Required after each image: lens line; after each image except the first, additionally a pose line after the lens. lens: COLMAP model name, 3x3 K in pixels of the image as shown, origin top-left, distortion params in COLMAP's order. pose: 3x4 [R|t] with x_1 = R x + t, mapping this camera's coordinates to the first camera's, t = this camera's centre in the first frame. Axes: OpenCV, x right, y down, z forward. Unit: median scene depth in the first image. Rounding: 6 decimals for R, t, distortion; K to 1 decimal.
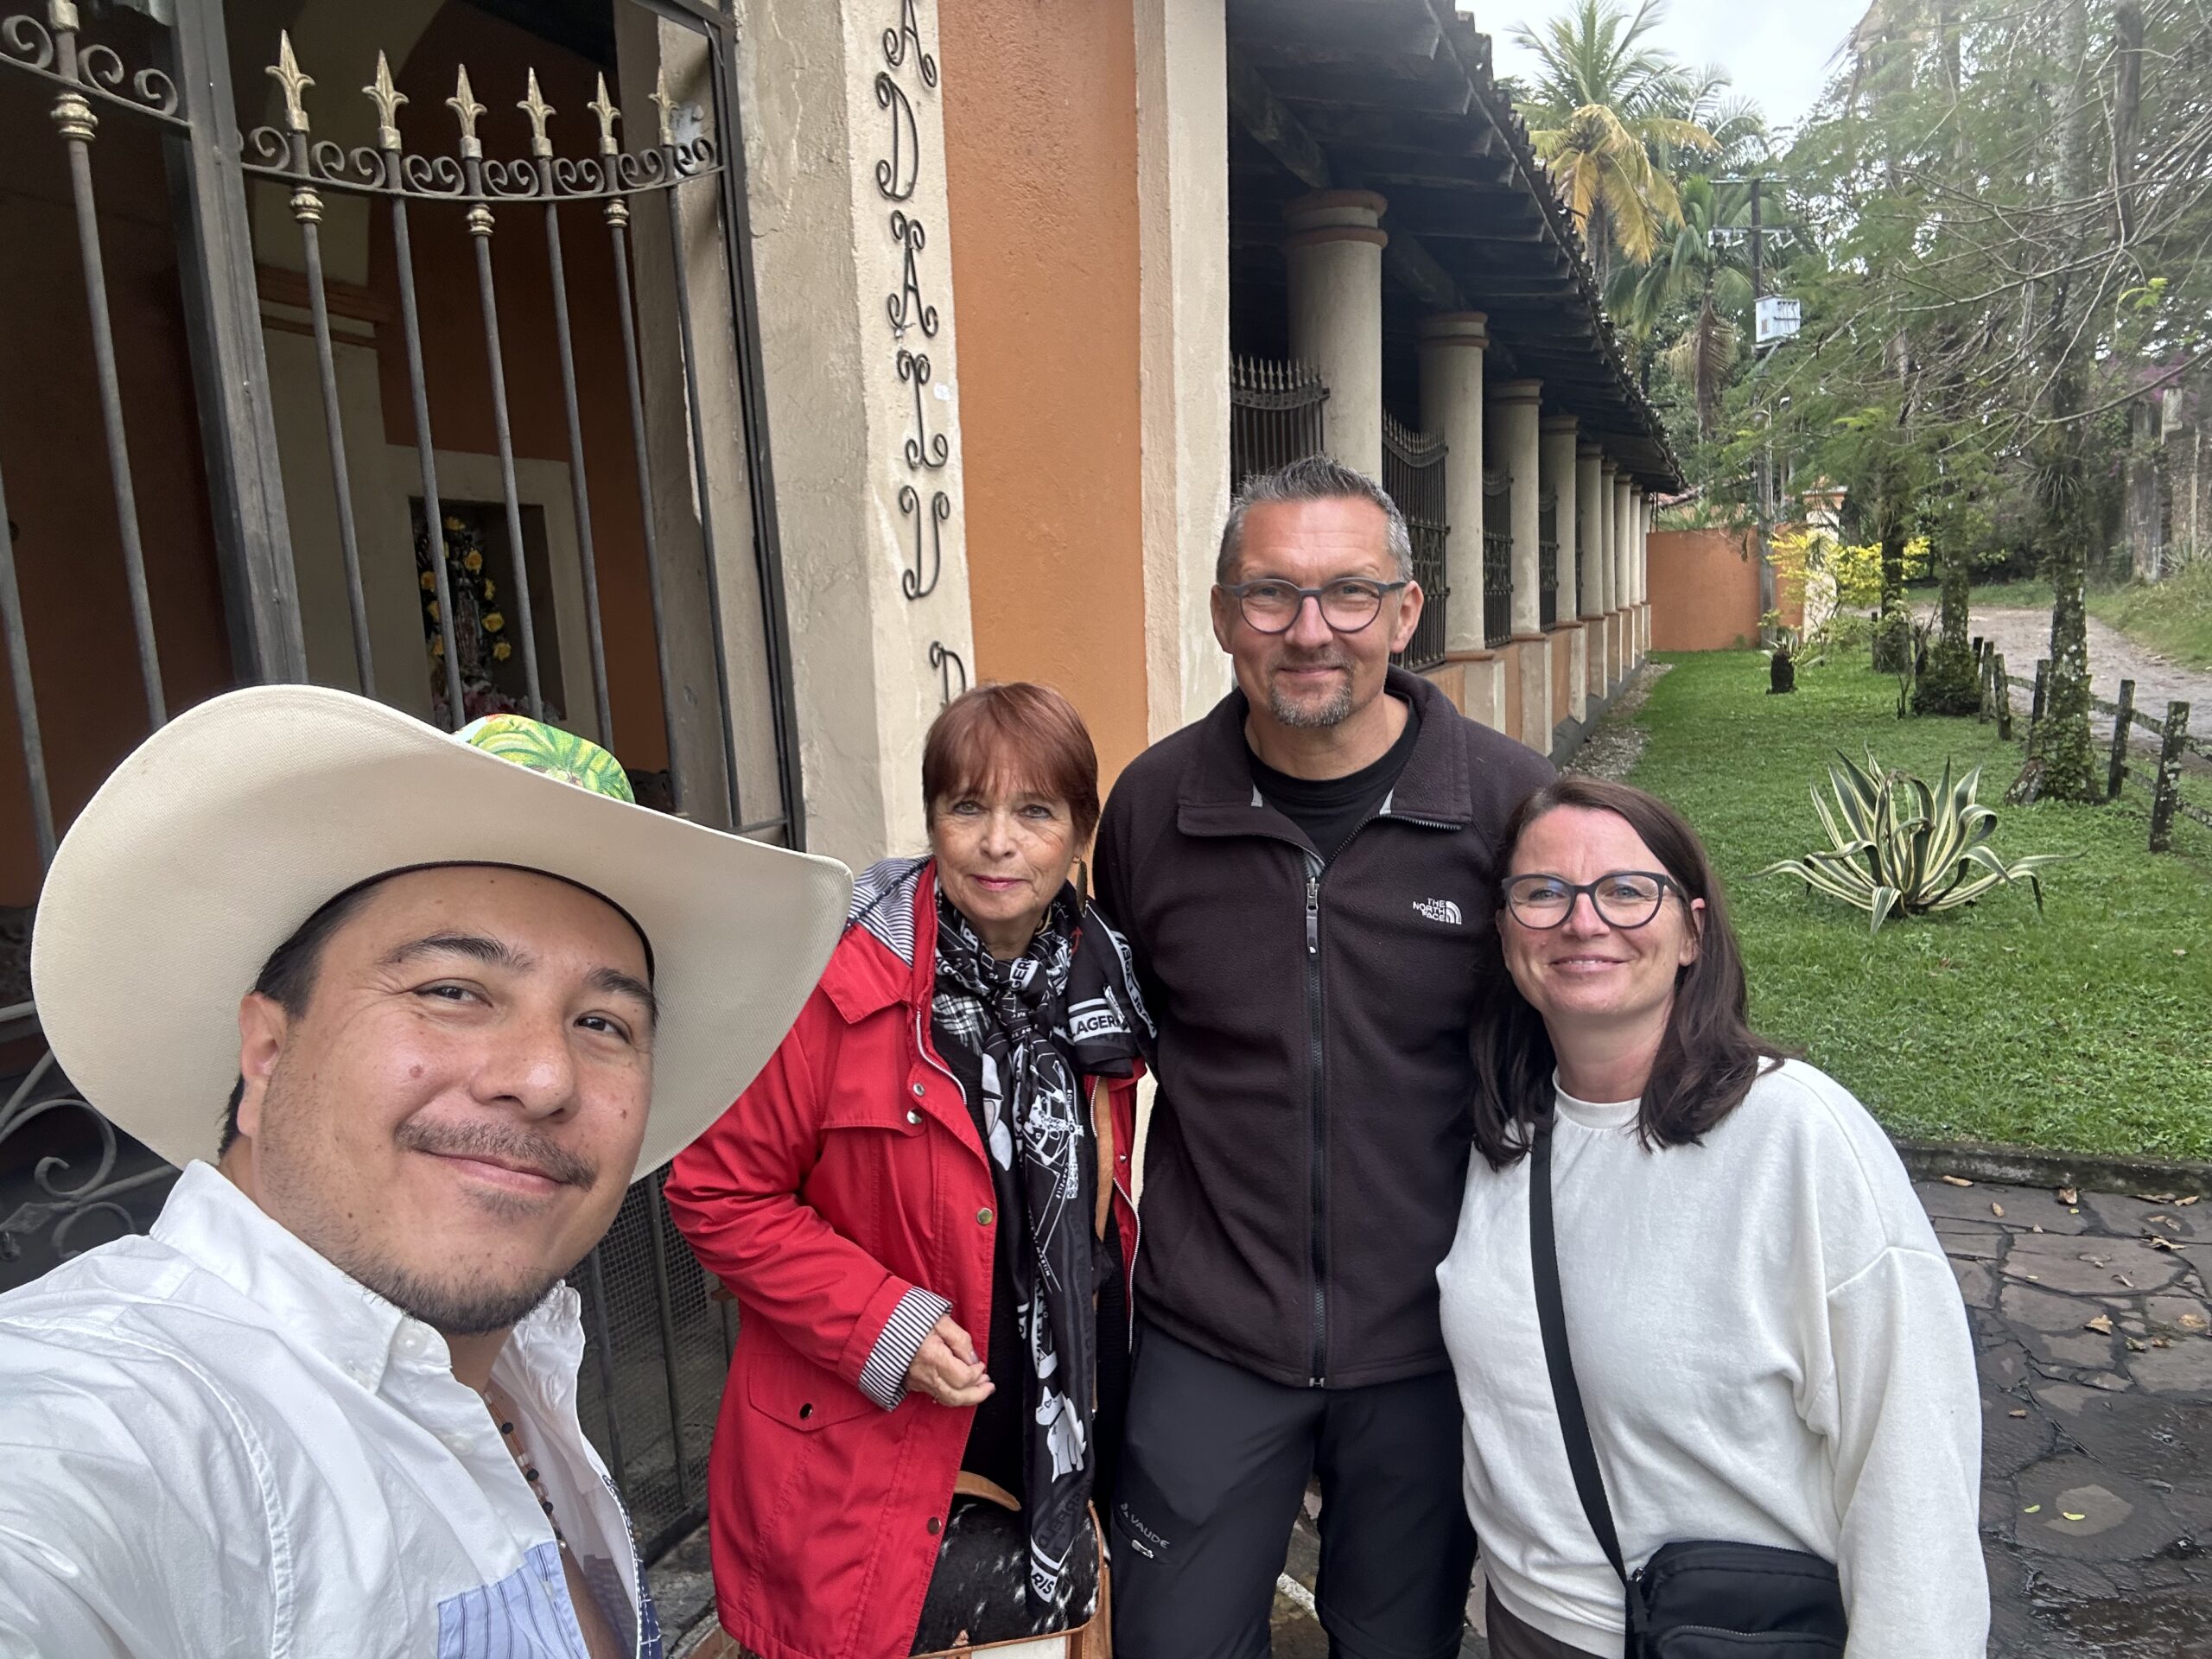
lens RADIAL K [[1527.3, 0, 1086.1], [0, 1527.3, 873.0], [0, 0, 1]] dist [0.065645, -0.085362]
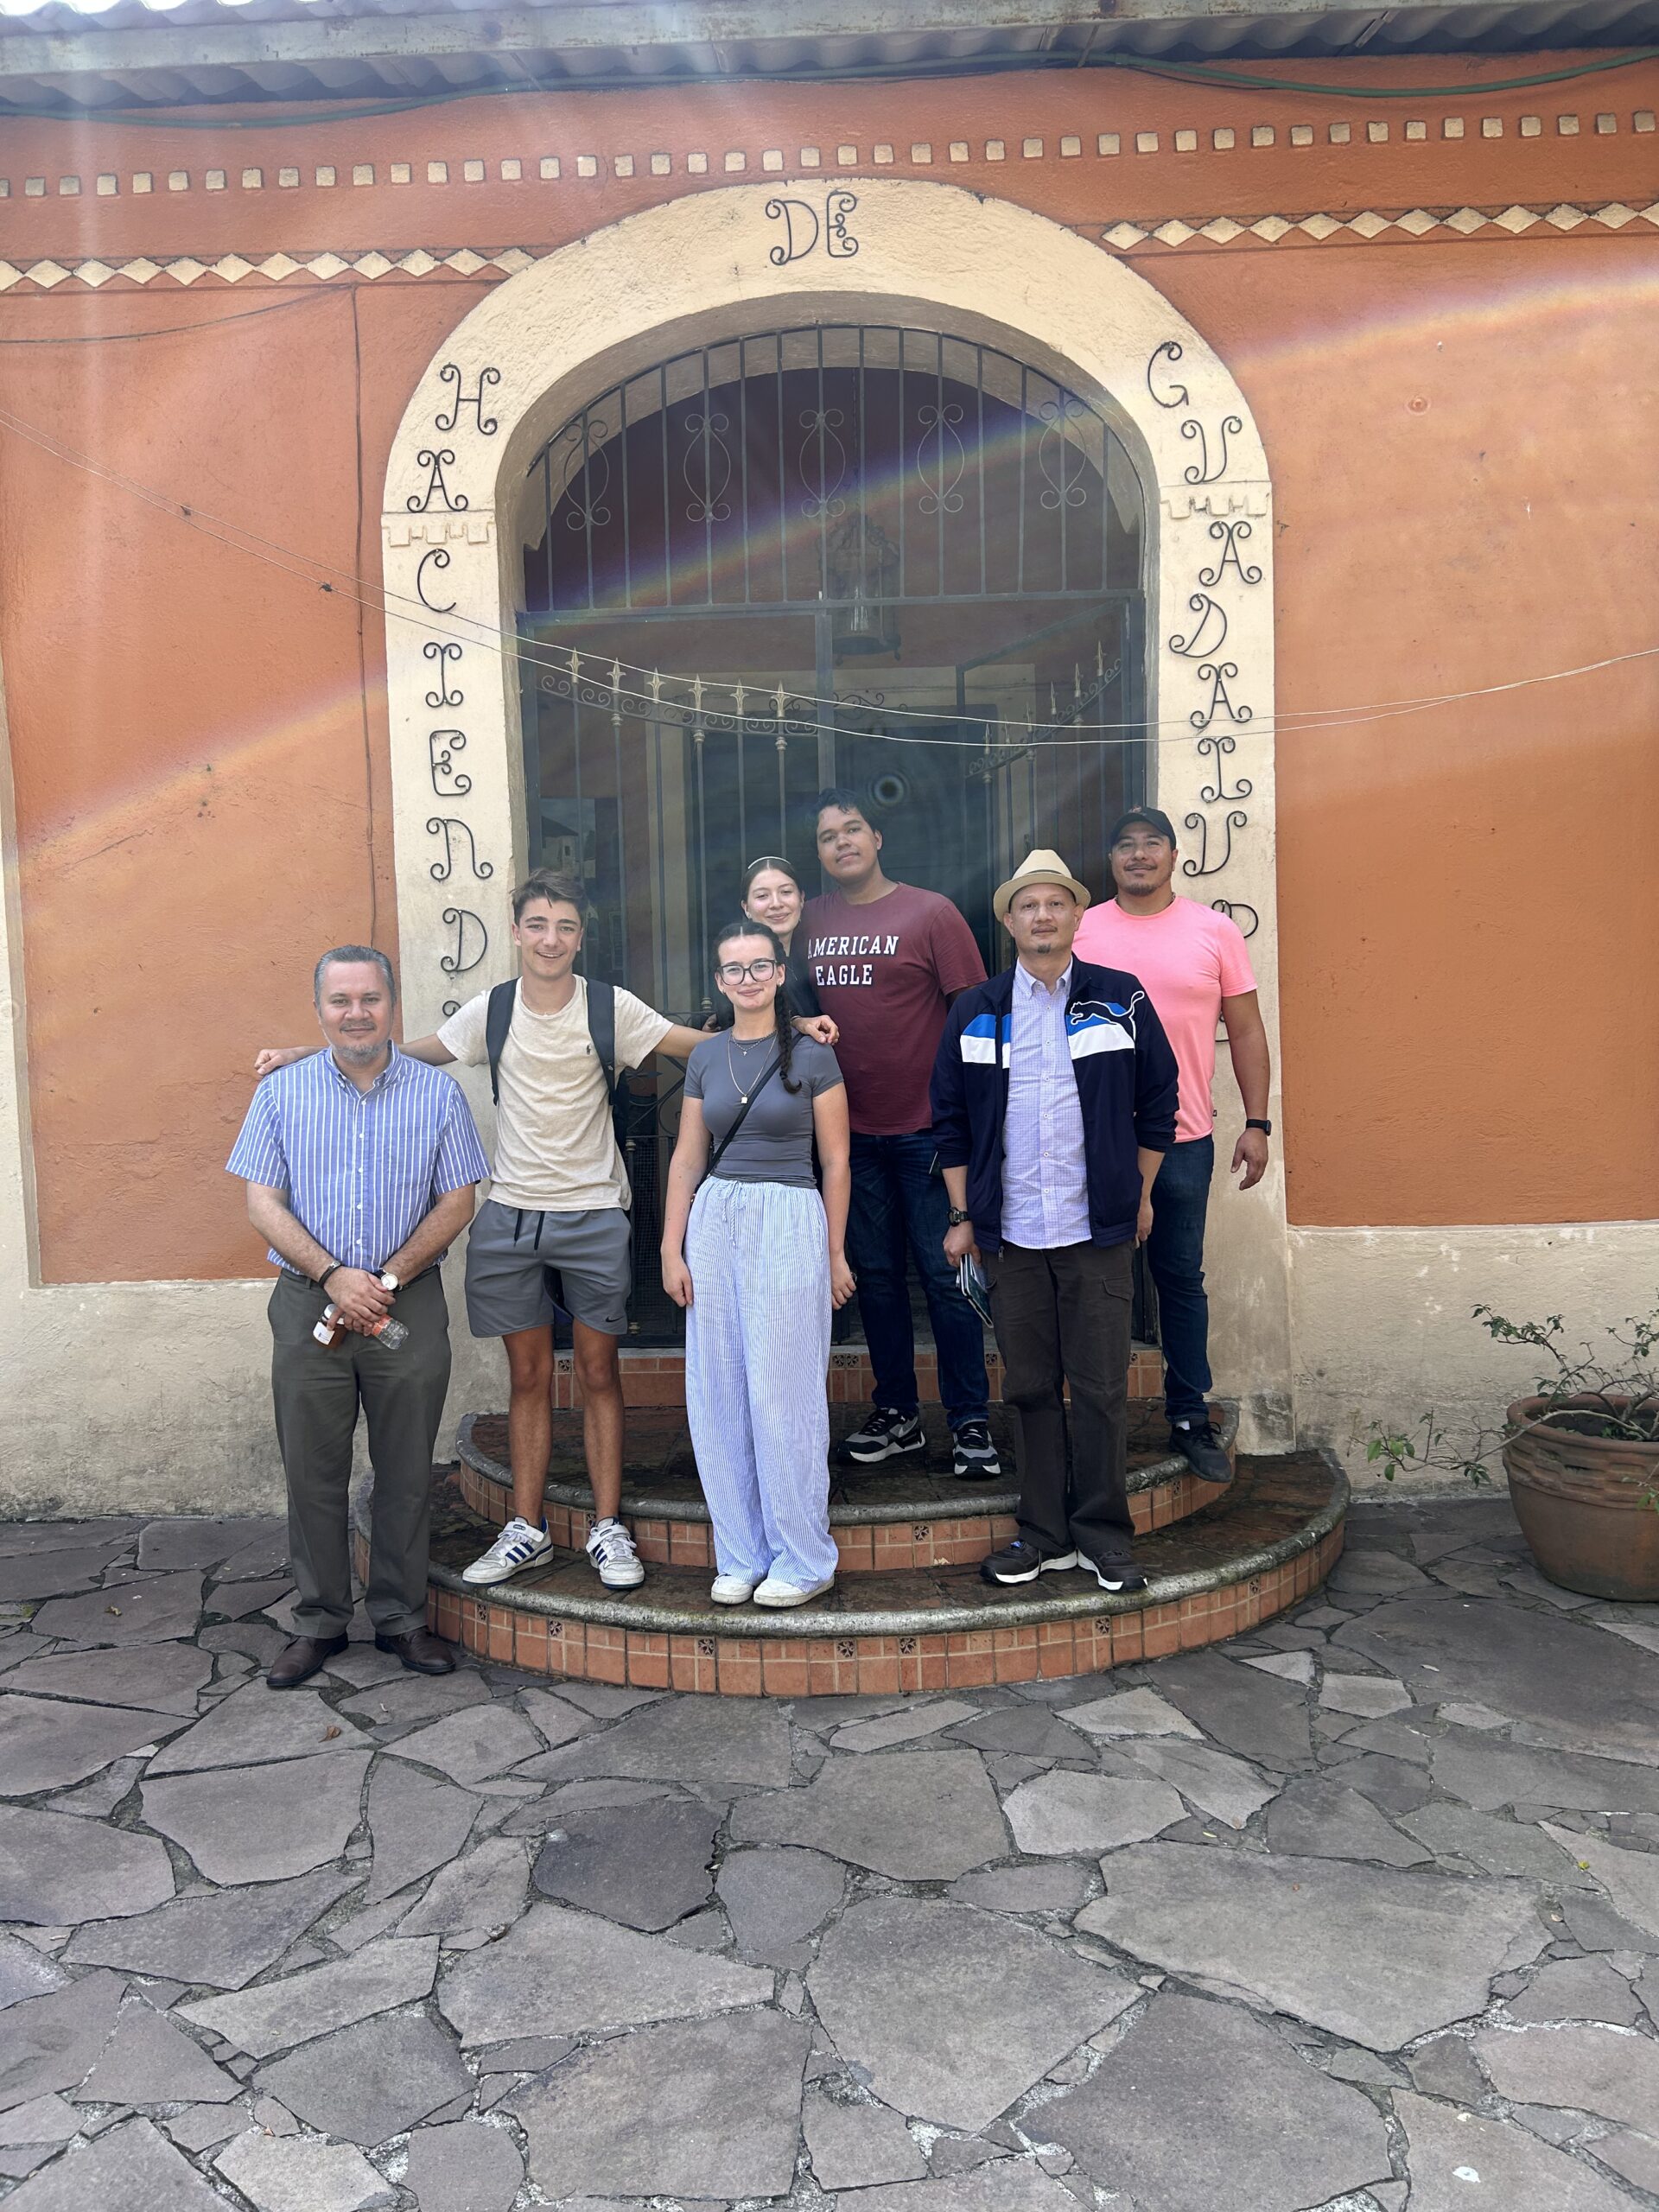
lens RADIAL K [[1698.1, 0, 810.2], [0, 1698.1, 1094.9], [0, 0, 1]] dist [0.046941, -0.055750]
pose [[0.328897, 0.059710, -0.942476, 1.569635], [-0.148050, 0.988919, 0.010987, 0.110264], [0.932689, 0.135920, 0.334093, -0.026777]]
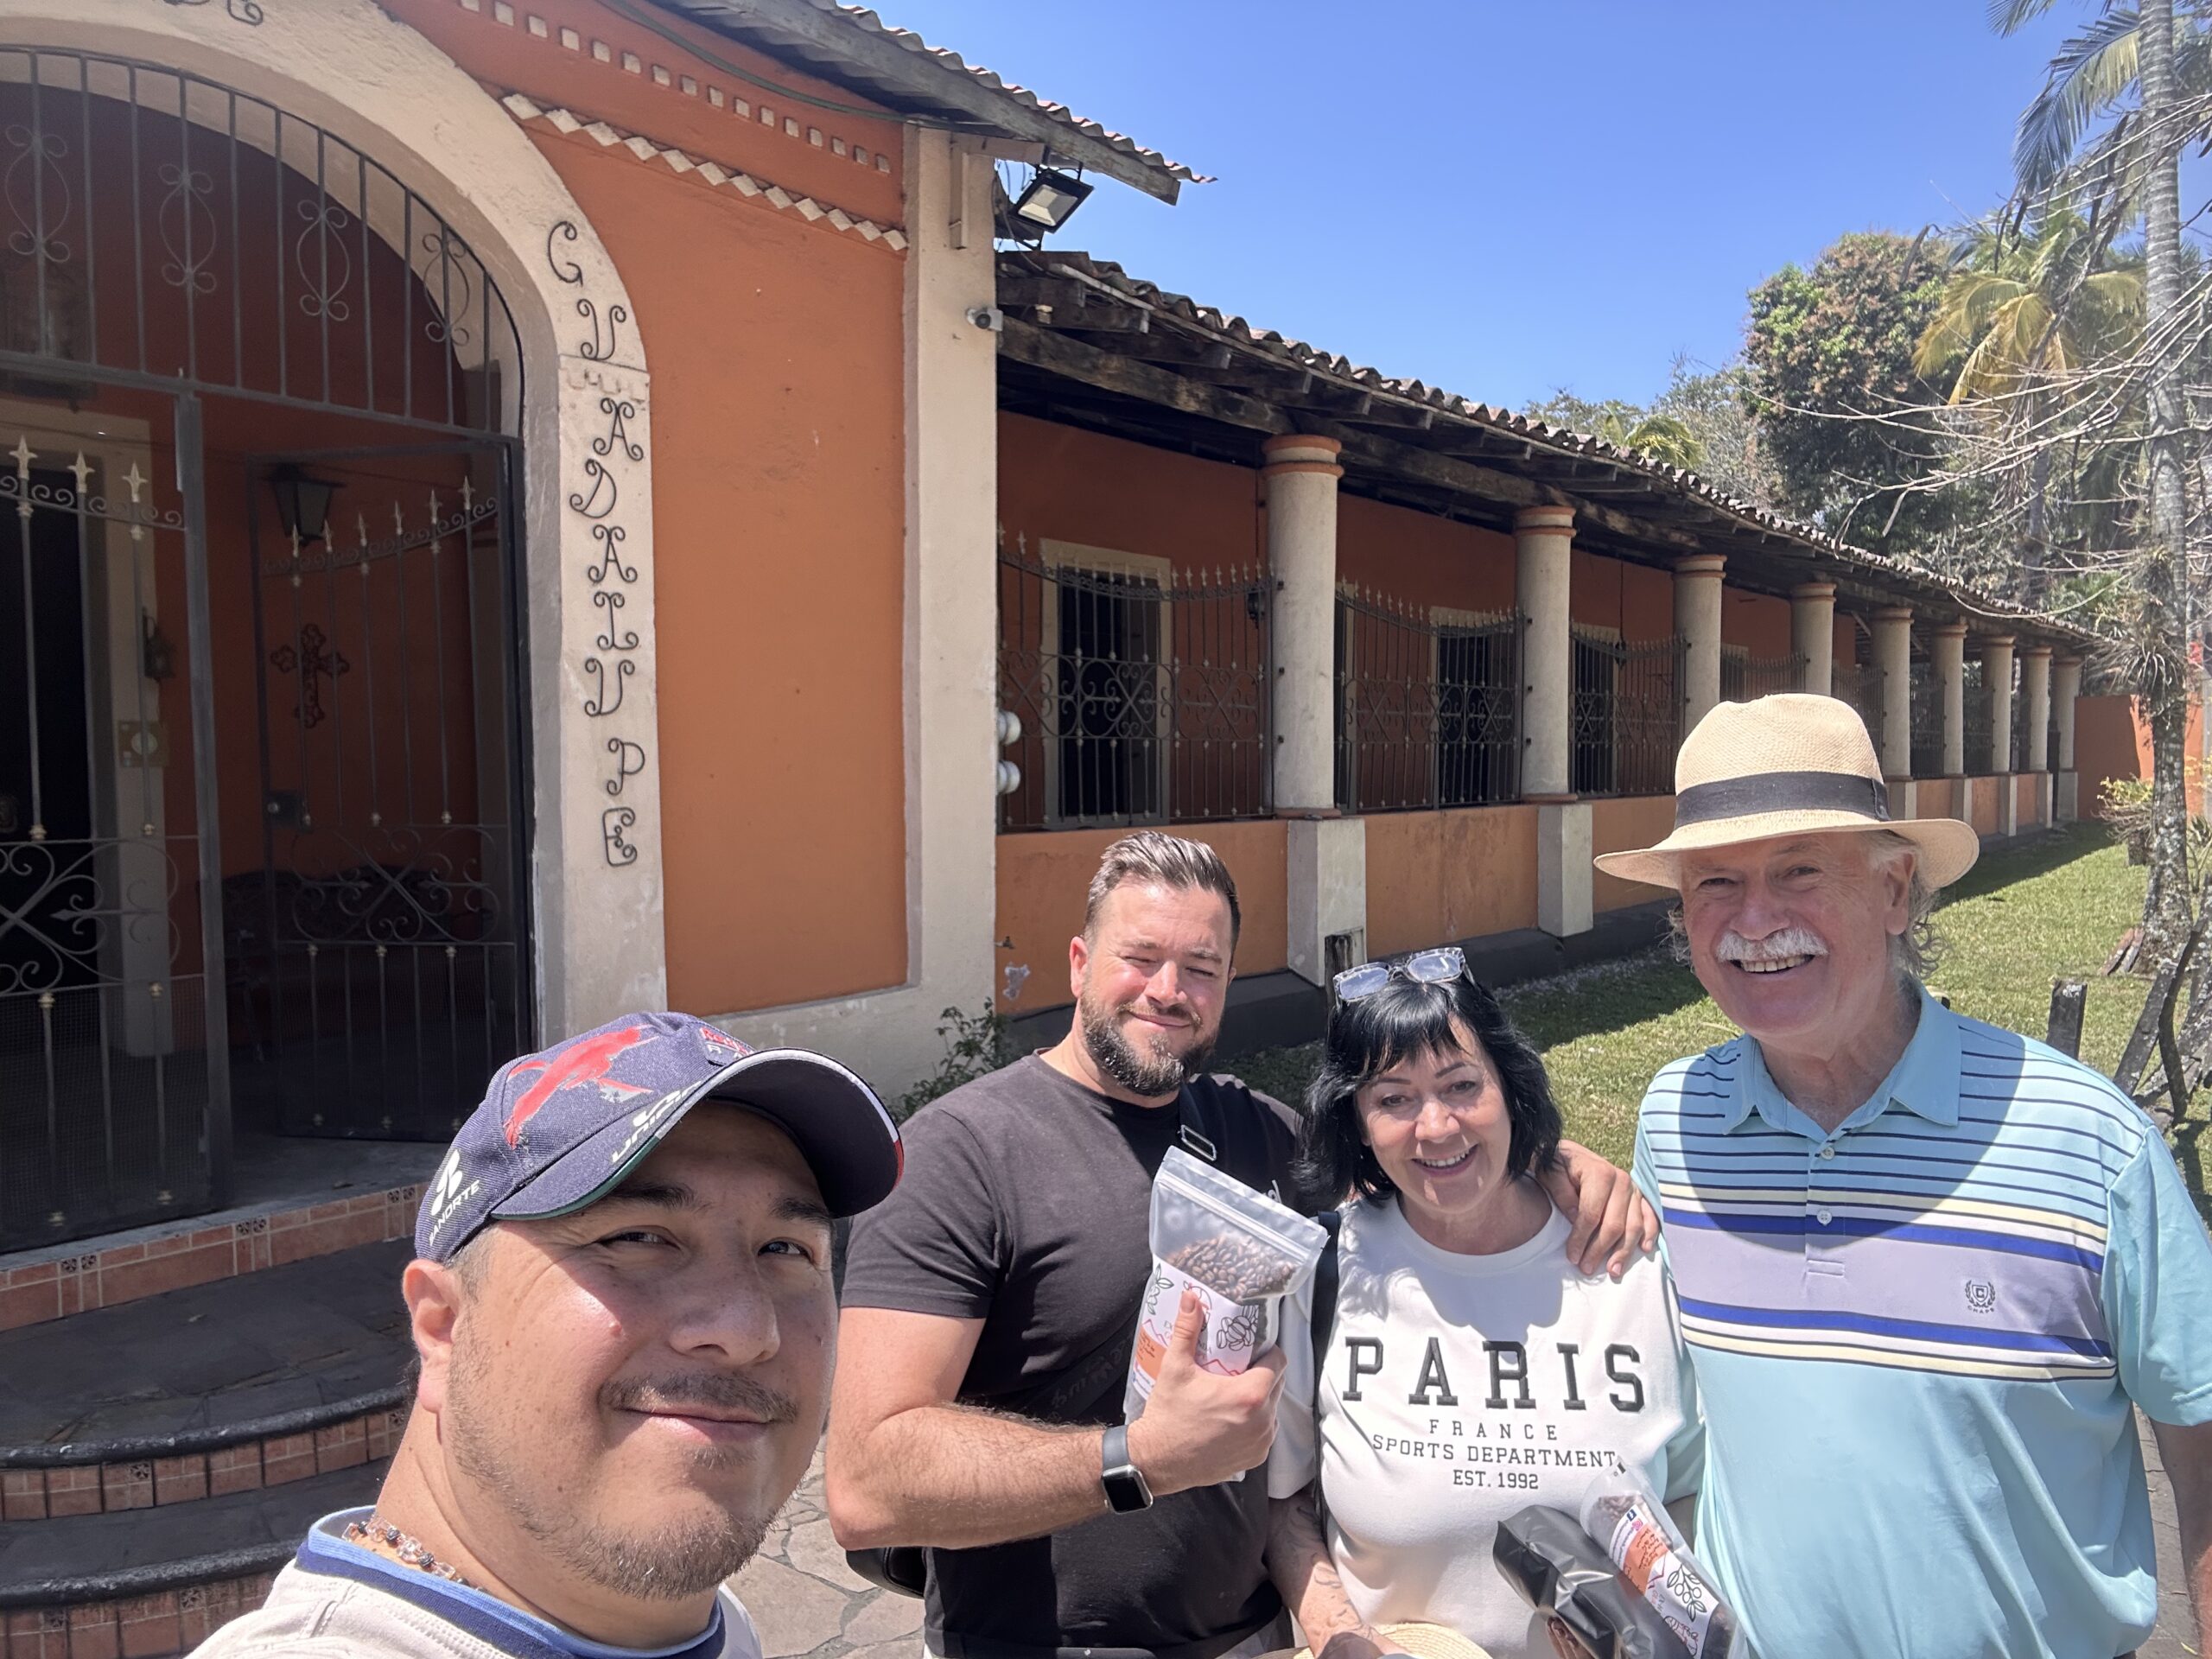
lens RADIAL K [[1527.3, 0, 1104.8], [0, 1527.3, 843.5], [0, 0, 1]] dist [0.065645, -0.085362]
pose [[0.947989, 0.054296, -0.313639, 1.096384], [-0.088807, 0.991333, -0.096806, 0.109076], [0.305665, 0.119624, 0.944595, -0.602957]]
